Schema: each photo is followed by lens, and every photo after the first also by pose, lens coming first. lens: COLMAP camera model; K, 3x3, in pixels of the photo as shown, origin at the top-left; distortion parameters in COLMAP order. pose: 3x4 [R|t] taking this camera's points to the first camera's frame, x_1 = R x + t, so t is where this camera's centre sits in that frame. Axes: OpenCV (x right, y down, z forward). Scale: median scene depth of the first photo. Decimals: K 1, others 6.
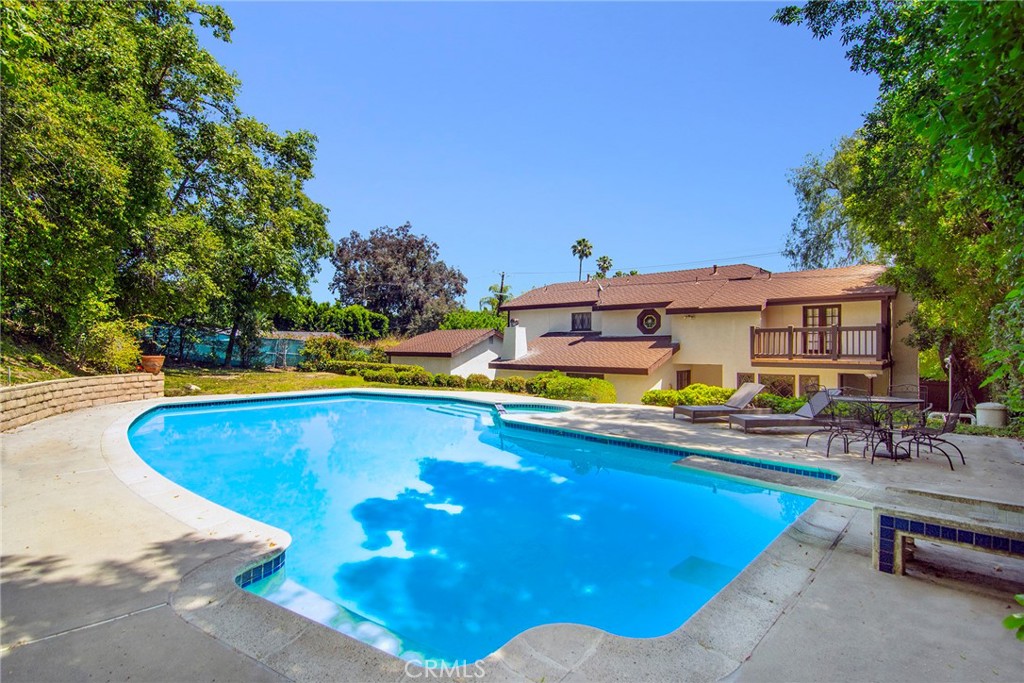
lens RADIAL K [[475.2, 0, 512.0], [0, 475.2, 341.5], [0, 0, 1]] dist [-0.001064, -0.011174]
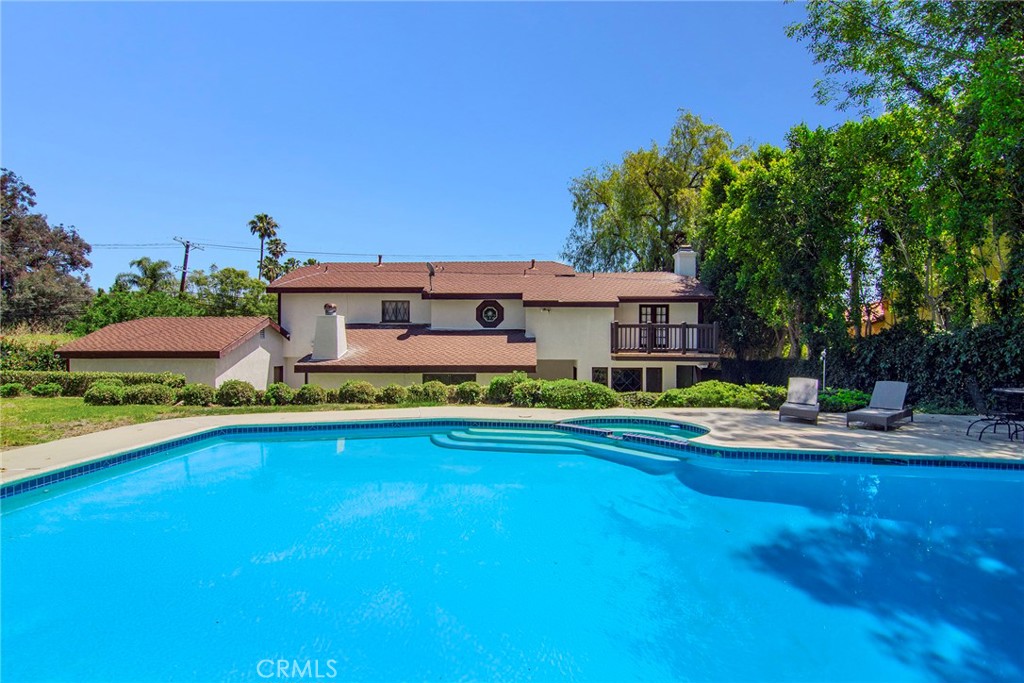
lens RADIAL K [[491.3, 0, 512.0], [0, 491.3, 341.5], [0, 0, 1]] dist [-0.000522, -0.012500]
pose [[0.780135, 0.001600, 0.625609, -0.249798], [-0.006033, 0.999969, 0.004965, 0.005194], [-0.625582, -0.007647, 0.780121, 0.234627]]
